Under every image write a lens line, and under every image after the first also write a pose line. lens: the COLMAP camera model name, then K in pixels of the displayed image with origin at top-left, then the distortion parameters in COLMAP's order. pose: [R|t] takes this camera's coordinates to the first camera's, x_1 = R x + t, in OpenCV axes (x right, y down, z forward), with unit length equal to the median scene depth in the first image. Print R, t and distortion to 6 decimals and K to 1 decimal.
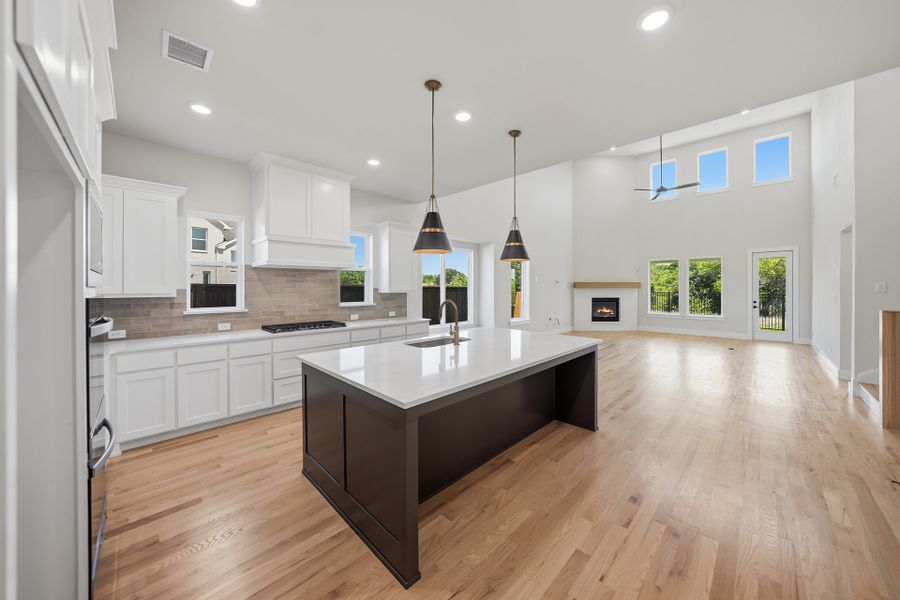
lens RADIAL K [[317.0, 0, 453.8], [0, 317.0, 288.3], [0, 0, 1]] dist [-0.021762, 0.000205]
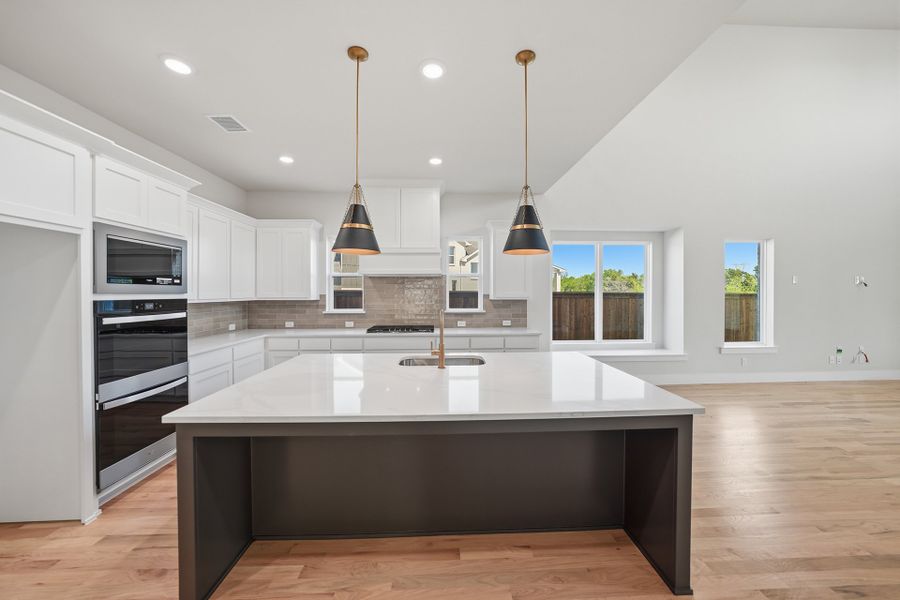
lens RADIAL K [[313.6, 0, 454.0], [0, 313.6, 296.9], [0, 0, 1]] dist [-0.023382, 0.000070]
pose [[0.732298, 0.009464, -0.680919, 0.405414], [-0.002855, 0.999937, 0.010828, -0.002804], [0.680979, -0.005985, 0.732279, 0.339900]]
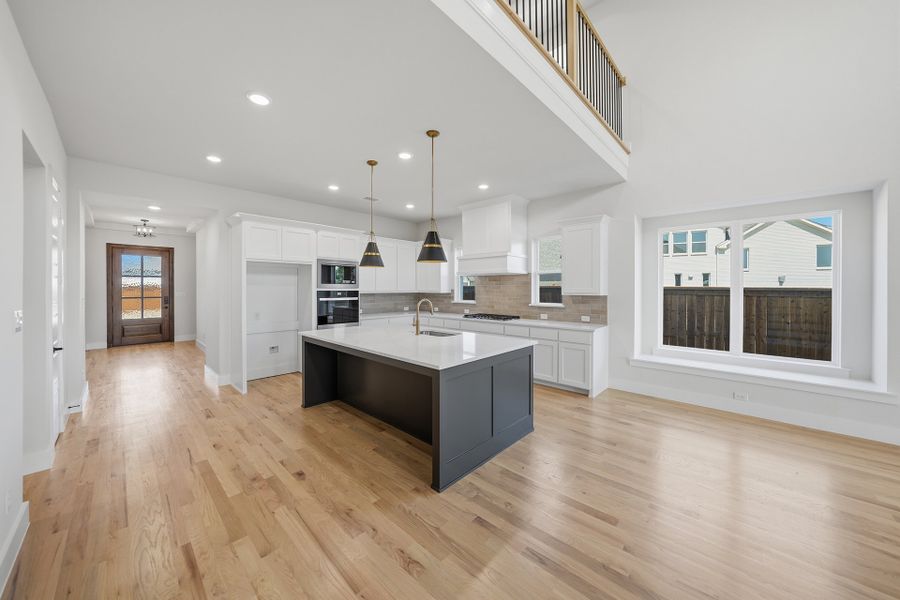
lens RADIAL K [[317.0, 0, 453.8], [0, 317.0, 288.3], [0, 0, 1]] dist [-0.021762, 0.000205]
pose [[0.037710, 0.001293, -0.999288, 0.929250], [-0.007131, 0.999974, 0.001025, -0.004694], [0.999263, 0.007087, 0.037719, 0.806240]]
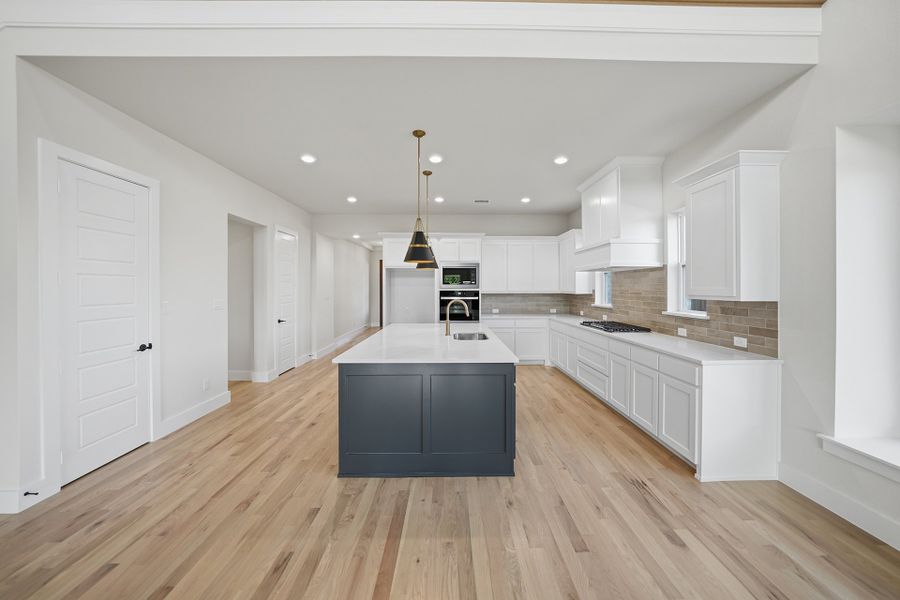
lens RADIAL K [[317.0, 0, 453.8], [0, 317.0, 288.3], [0, 0, 1]] dist [-0.021762, 0.000205]
pose [[-0.698853, 0.002071, -0.715262, 0.646459], [-0.002267, 0.999984, 0.005111, -0.008441], [0.715261, 0.005193, -0.698838, 1.385217]]
